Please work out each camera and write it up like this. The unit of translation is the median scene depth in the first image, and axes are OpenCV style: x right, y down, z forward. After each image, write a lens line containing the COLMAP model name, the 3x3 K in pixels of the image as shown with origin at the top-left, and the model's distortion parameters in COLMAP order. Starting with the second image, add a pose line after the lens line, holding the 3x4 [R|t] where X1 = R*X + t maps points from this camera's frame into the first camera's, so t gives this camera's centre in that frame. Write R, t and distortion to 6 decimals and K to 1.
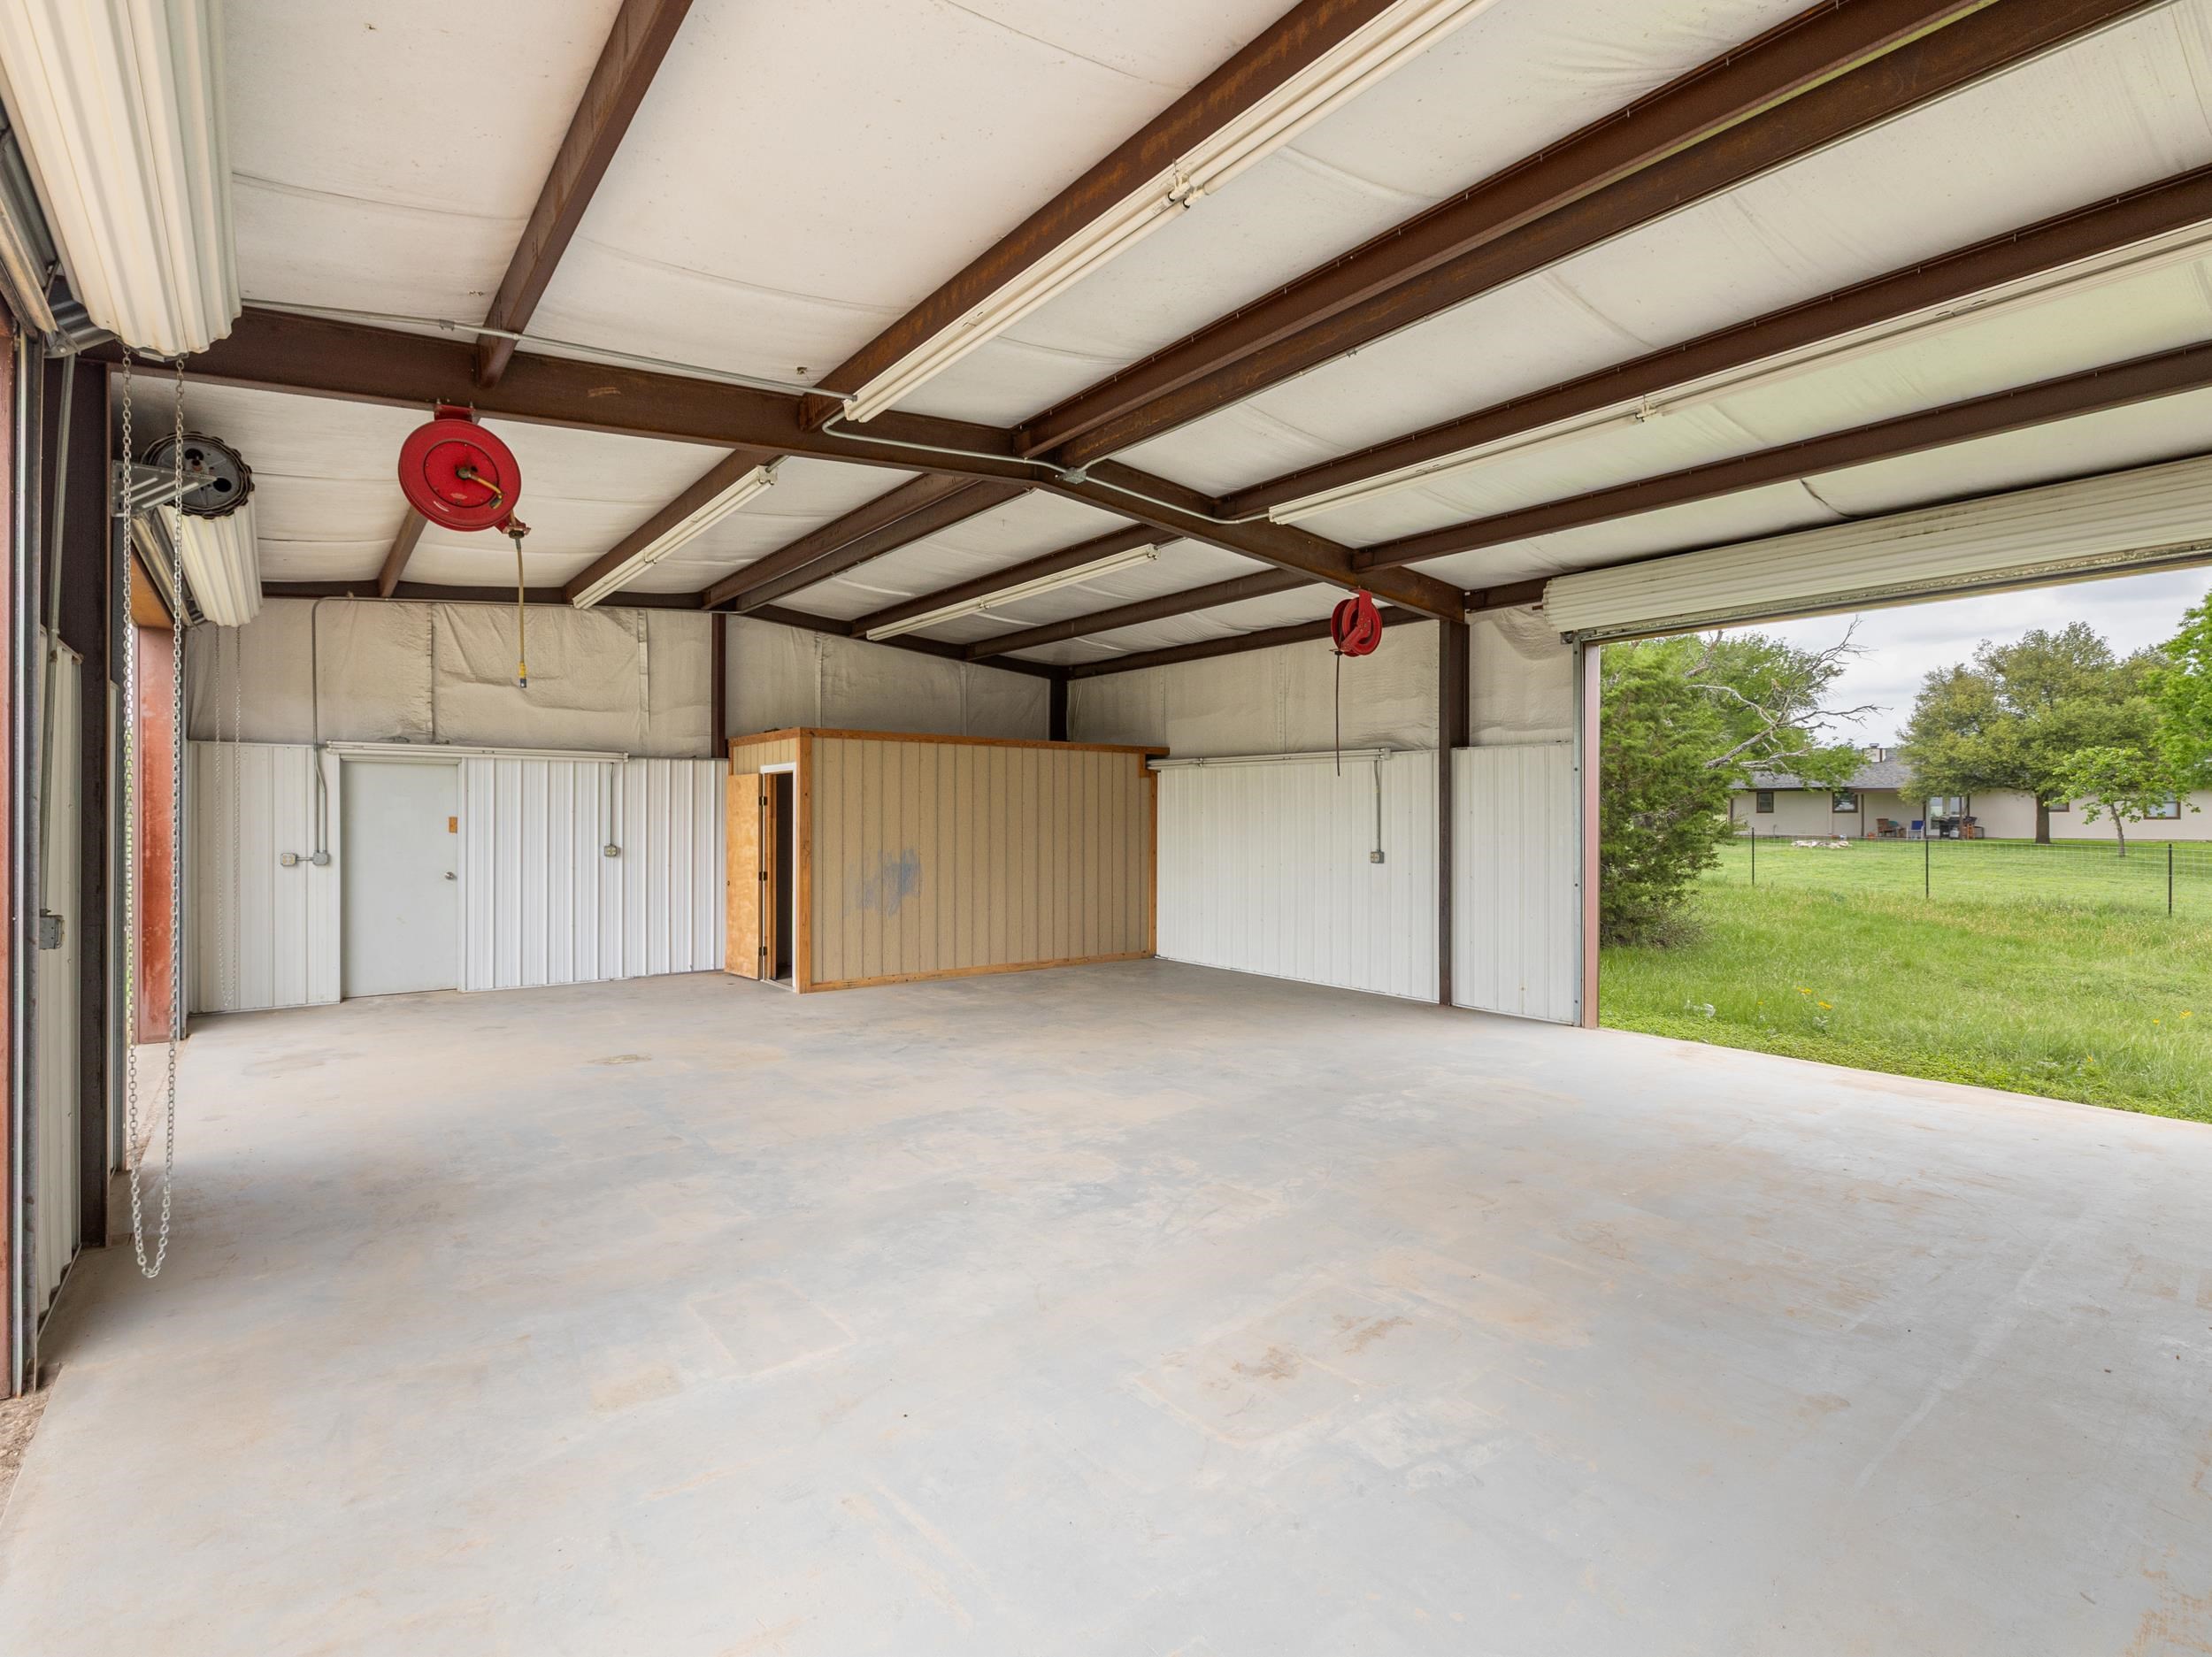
lens RADIAL K [[1057.0, 0, 1097.2], [0, 1057.0, 816.7], [0, 0, 1]] dist [-0.003293, 0.001744]
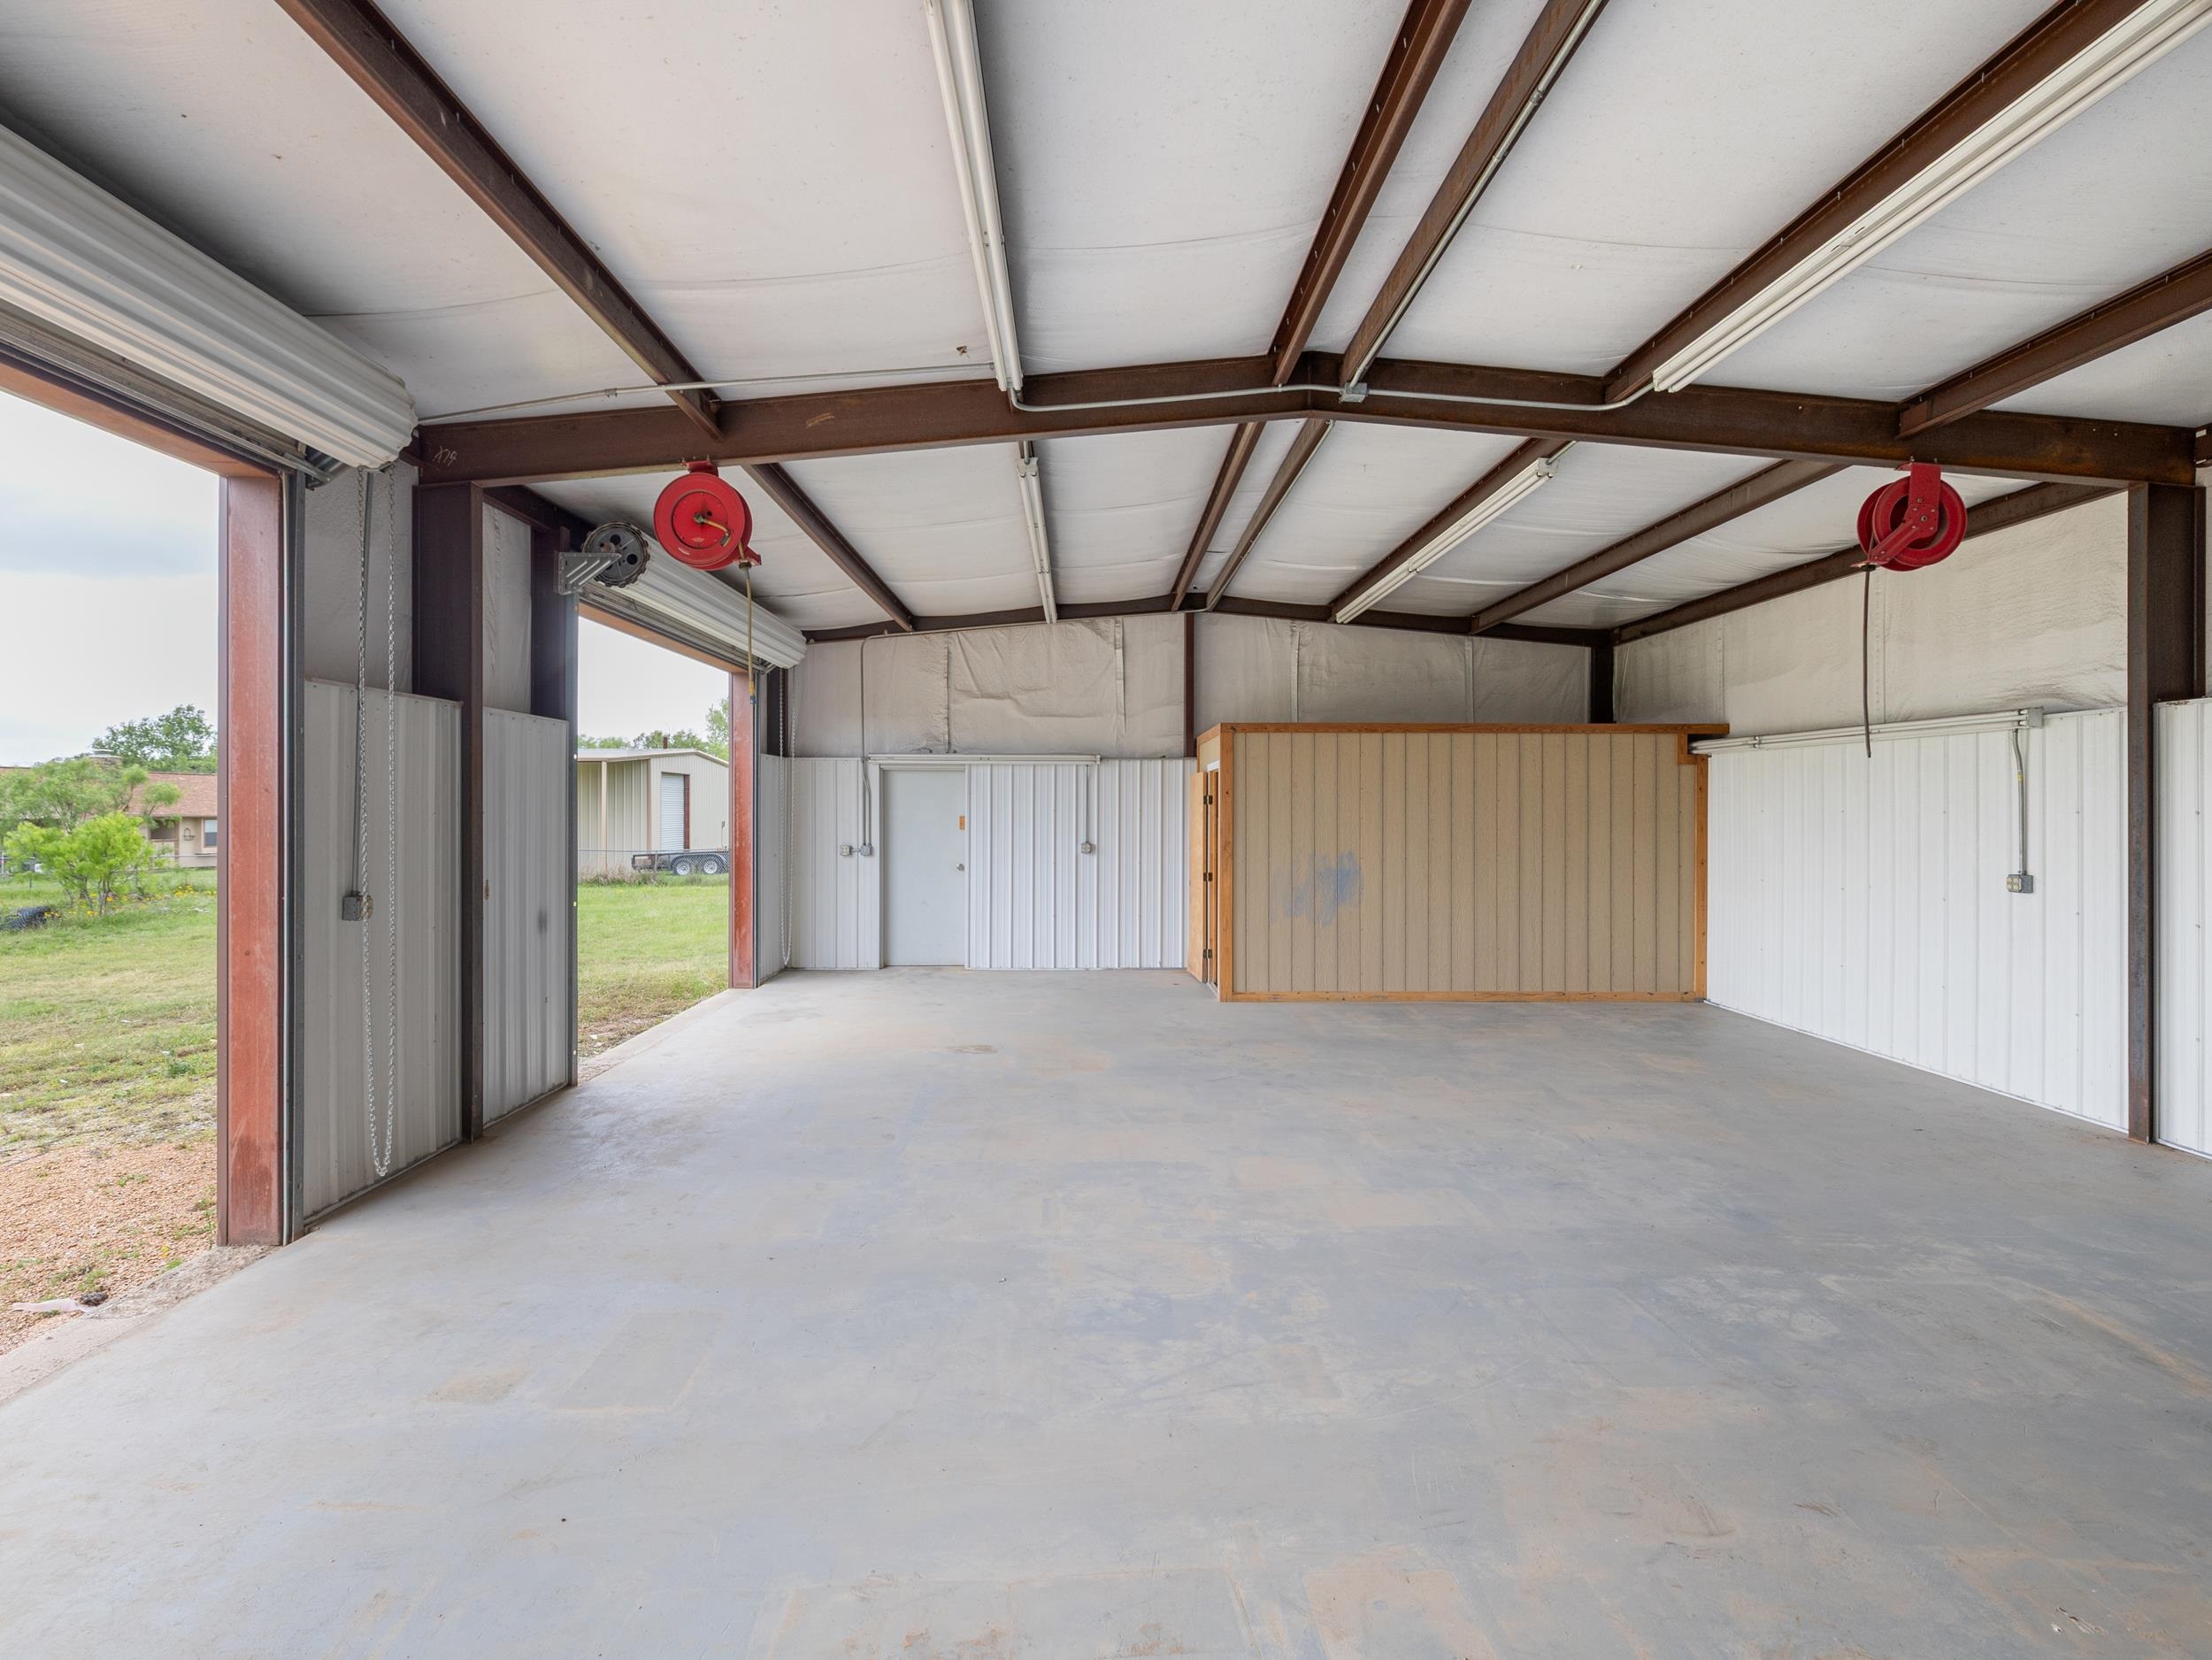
lens RADIAL K [[1057.1, 0, 1098.2], [0, 1057.1, 813.5], [0, 0, 1]] dist [-0.003293, 0.001744]
pose [[0.798428, 0.000965, -0.602090, 0.294261], [0.001058, 0.999995, 0.003006, -0.008304], [0.602090, -0.003037, 0.798422, 0.240801]]
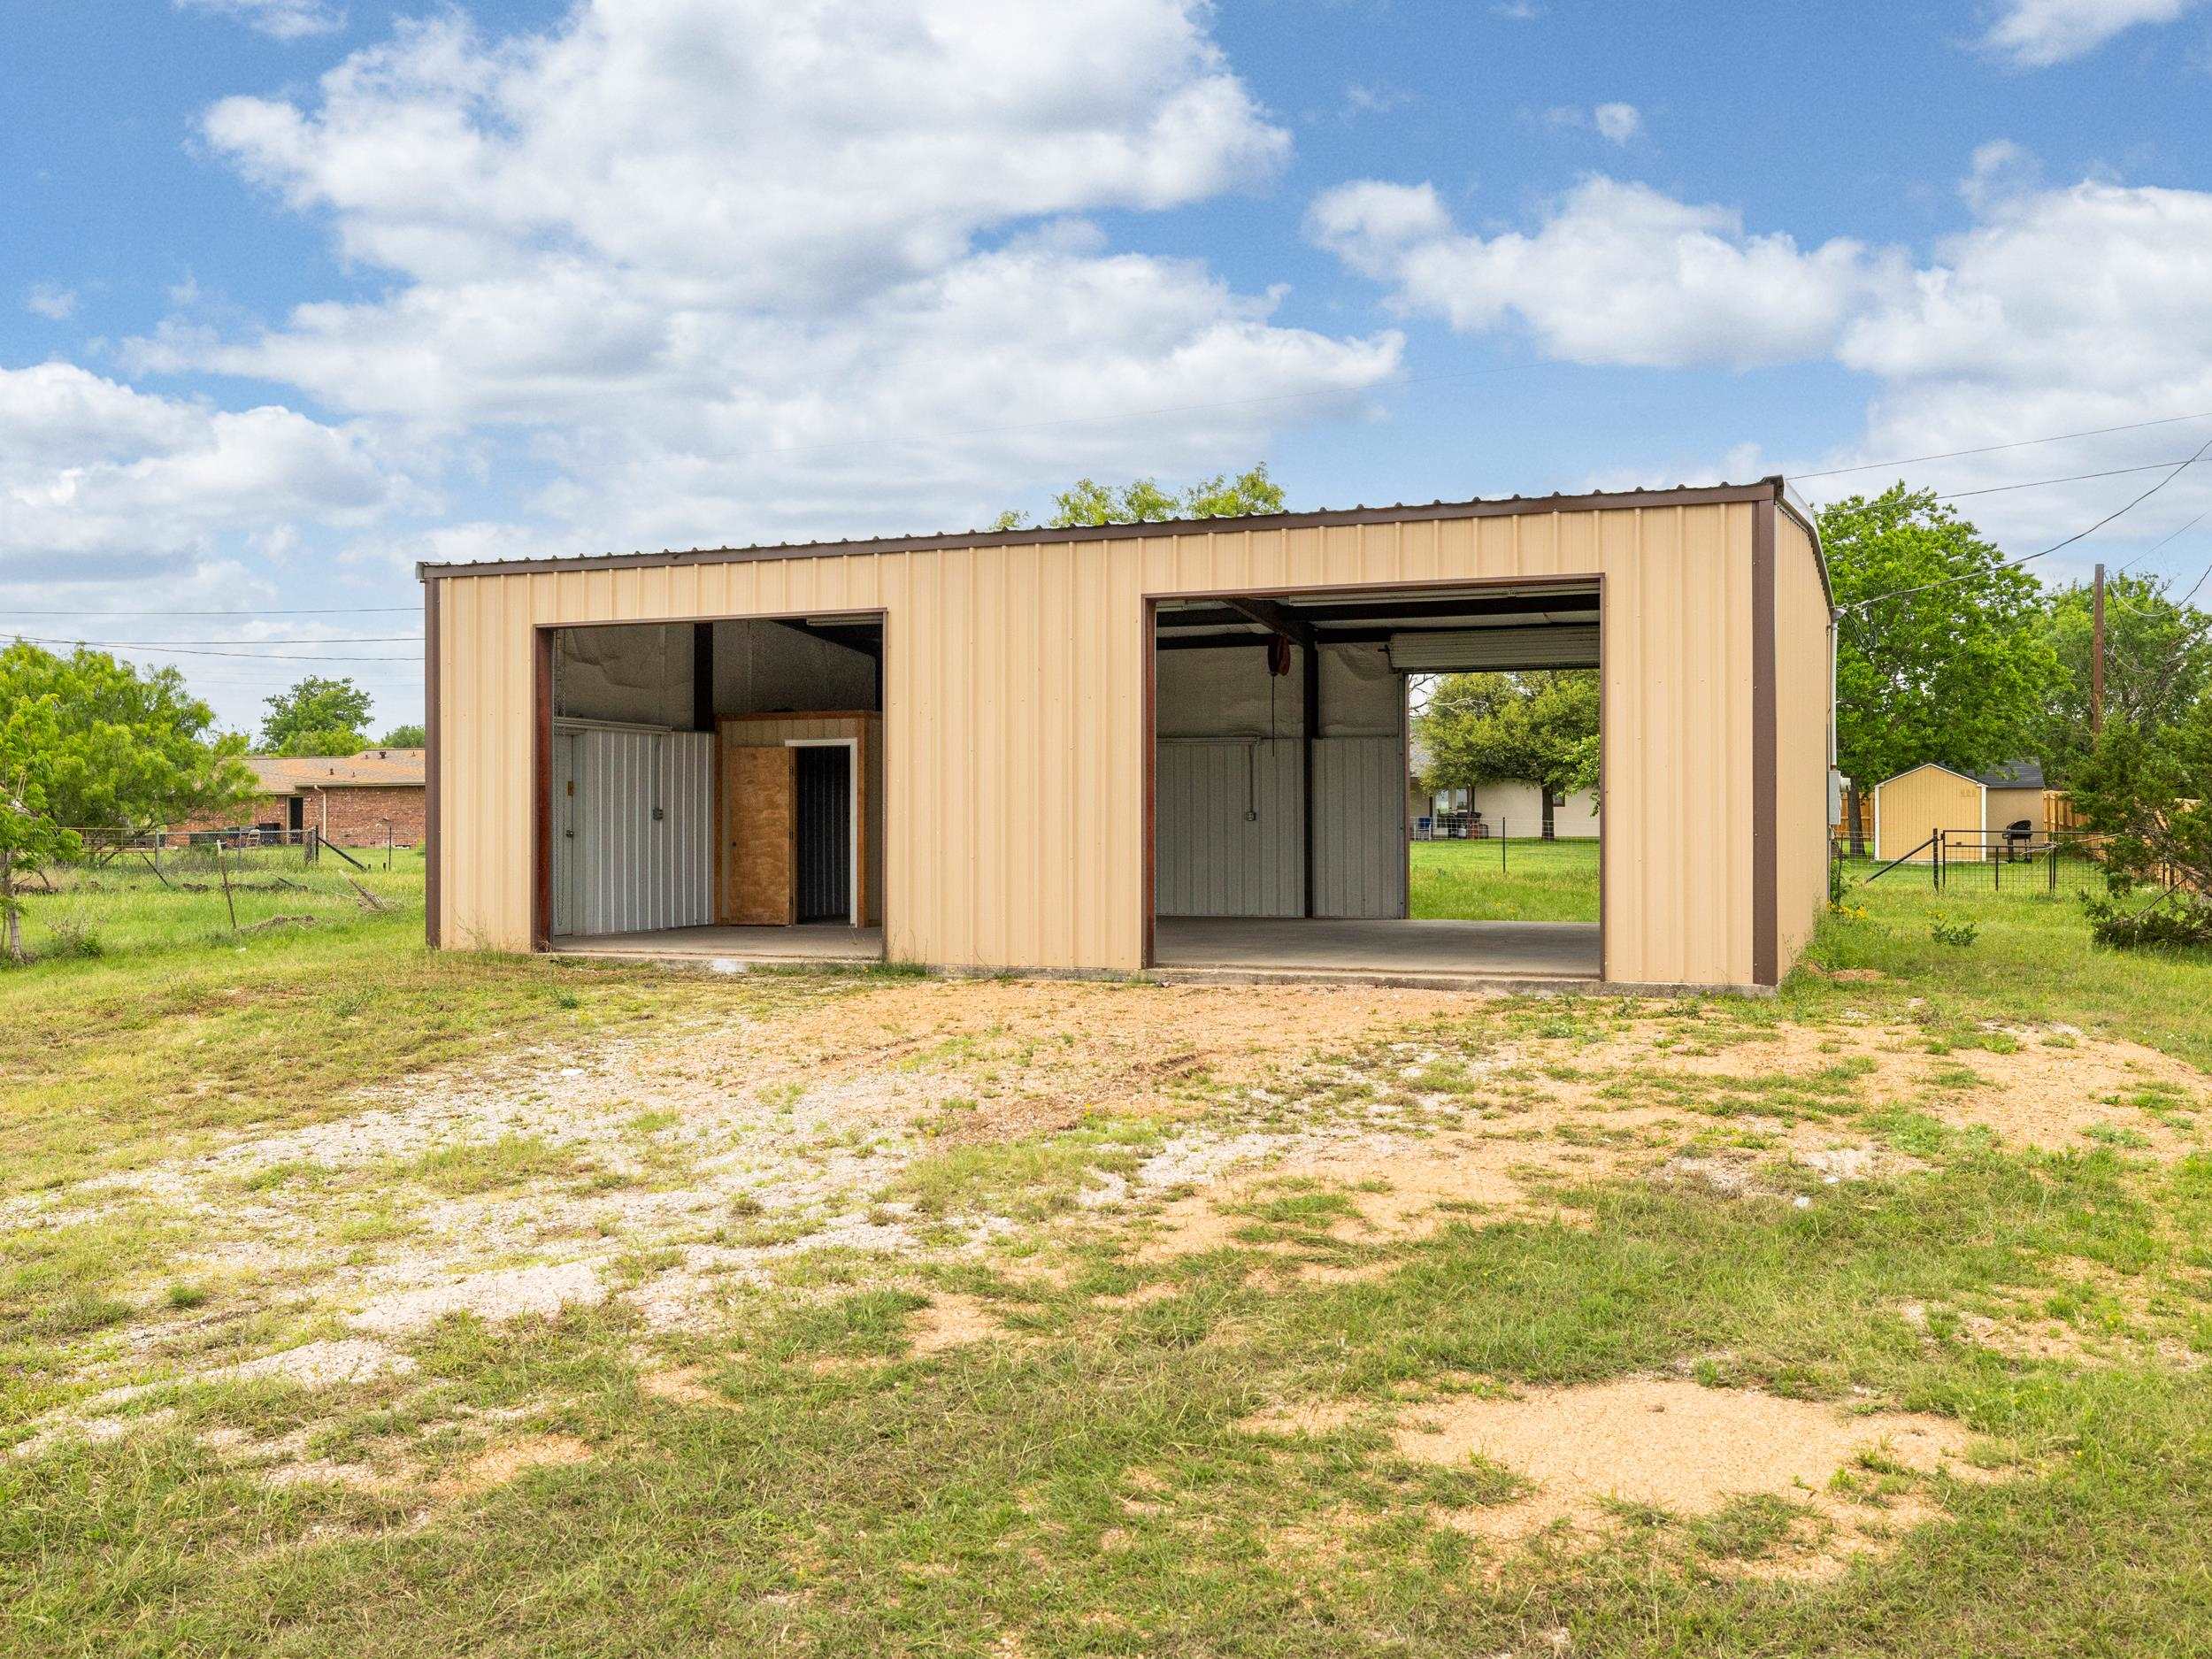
lens RADIAL K [[1908.7, 0, 1097.6], [0, 1908.7, 818.4], [0, 0, 1]] dist [0.033365, -0.021069]
pose [[0.869048, -0.000224, 0.494727, -1.611877], [0.001378, 0.999997, -0.001968, 0.063178], [-0.494725, 0.002392, 0.869046, -1.483719]]
